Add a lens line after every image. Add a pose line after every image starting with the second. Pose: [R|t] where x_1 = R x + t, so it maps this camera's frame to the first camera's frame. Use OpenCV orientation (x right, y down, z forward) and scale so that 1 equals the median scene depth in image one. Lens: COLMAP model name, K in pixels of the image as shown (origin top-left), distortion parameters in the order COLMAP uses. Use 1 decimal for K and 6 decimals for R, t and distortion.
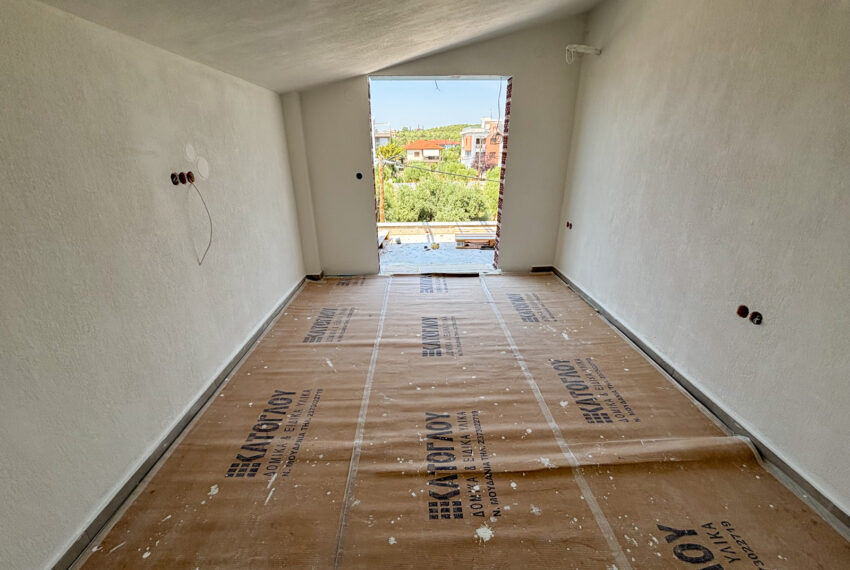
lens RADIAL K [[345.1, 0, 423.3], [0, 345.1, 284.3], [0, 0, 1]] dist [0.000657, 0.000600]
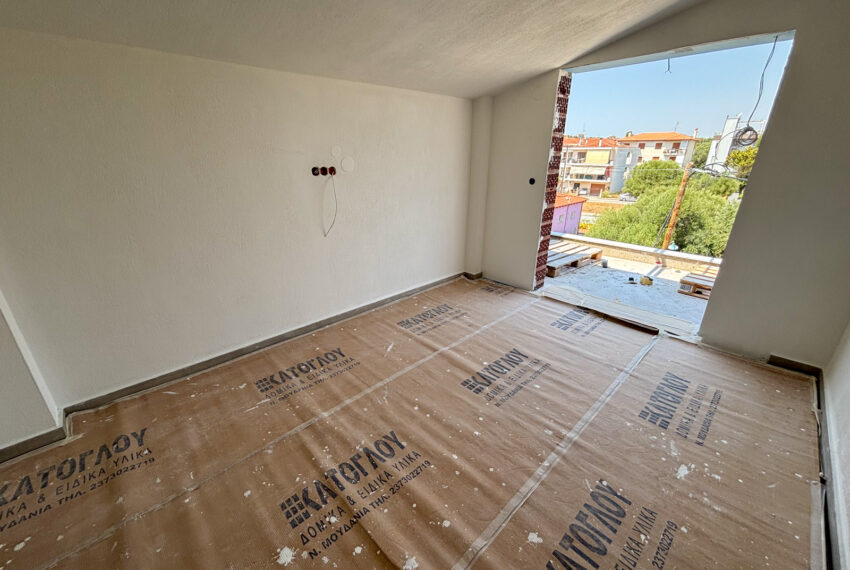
lens RADIAL K [[345.1, 0, 425.7], [0, 345.1, 284.4], [0, 0, 1]] dist [0.000657, 0.000600]
pose [[0.675175, 0.272358, -0.685536, 0.498264], [-0.277445, 0.954864, 0.106108, -0.109537], [0.683493, 0.118557, 0.720265, 0.278378]]
